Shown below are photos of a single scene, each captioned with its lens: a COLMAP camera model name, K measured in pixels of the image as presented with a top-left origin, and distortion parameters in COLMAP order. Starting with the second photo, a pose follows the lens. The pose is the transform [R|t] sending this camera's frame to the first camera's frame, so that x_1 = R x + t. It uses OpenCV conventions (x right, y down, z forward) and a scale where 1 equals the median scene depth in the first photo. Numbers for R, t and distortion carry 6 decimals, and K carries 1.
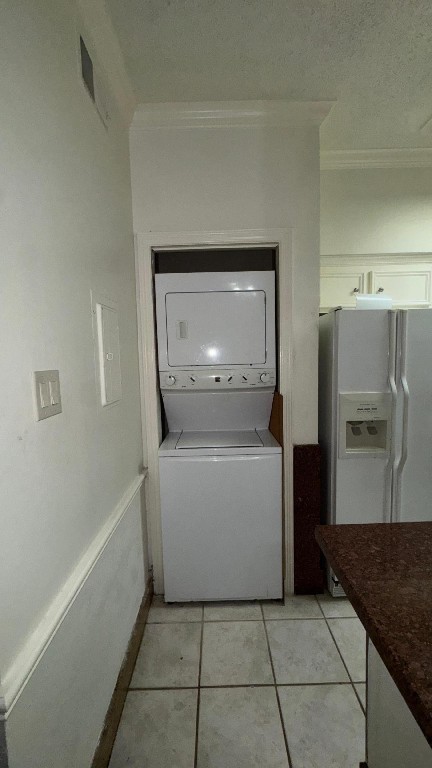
lens RADIAL K [[307.9, 0, 216.0], [0, 307.9, 384.0], [0, 0, 1]] dist [-0.003029, 0.000017]
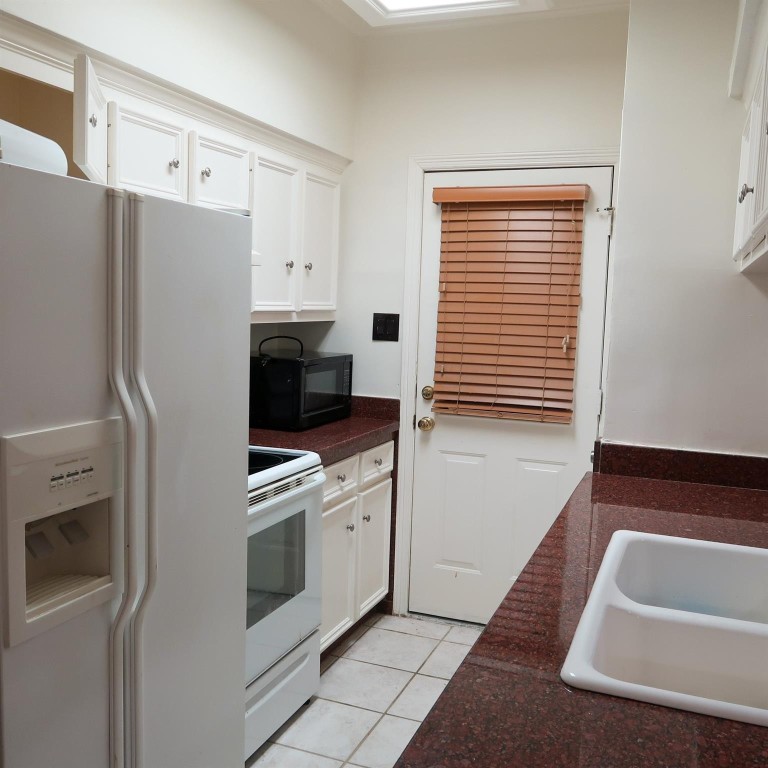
lens RADIAL K [[796.2, 0, 384.0], [0, 796.2, 384.0], [0, 0, 1]] dist [-0.030455, 0.019234]
pose [[0.373784, -0.059569, 0.925601, -0.177009], [0.043890, 0.997954, 0.046501, -0.042657], [-0.926477, 0.023244, 0.375634, 0.356461]]
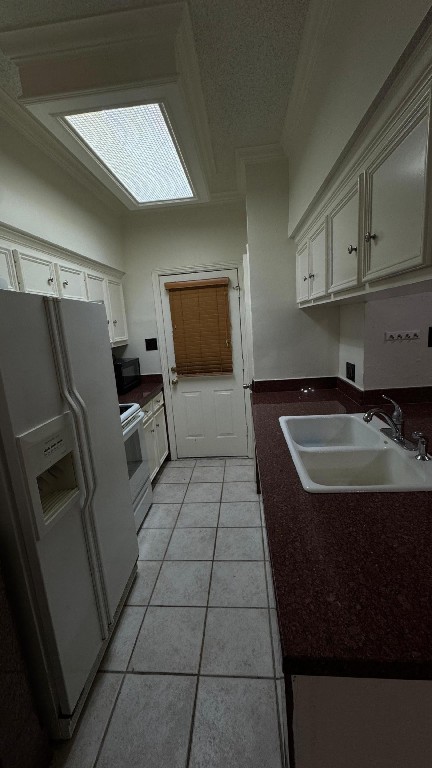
lens RADIAL K [[307.9, 0, 216.0], [0, 307.9, 384.0], [0, 0, 1]] dist [-0.003029, 0.000017]
pose [[0.093731, -0.175086, 0.980081, -0.102077], [0.159742, 0.974306, 0.158777, -0.097255], [-0.982699, 0.141678, 0.119291, 0.557981]]
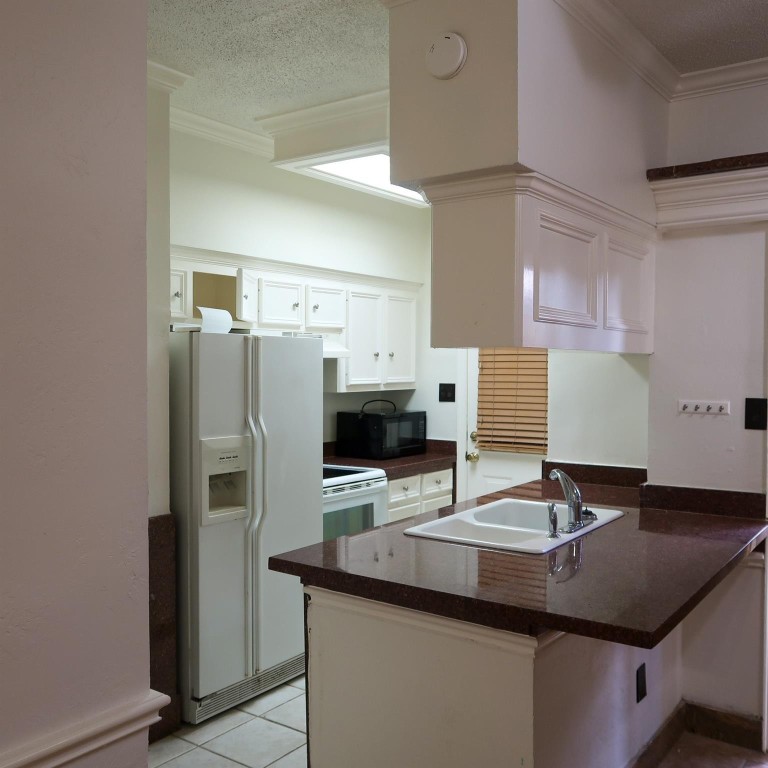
lens RADIAL K [[796.2, 0, 384.0], [0, 796.2, 384.0], [0, 0, 1]] dist [-0.030455, 0.019234]
pose [[0.589003, 0.006398, 0.808106, -0.934272], [0.057398, 0.997112, -0.049730, 0.016360], [-0.806090, 0.075675, 0.586934, -0.545622]]
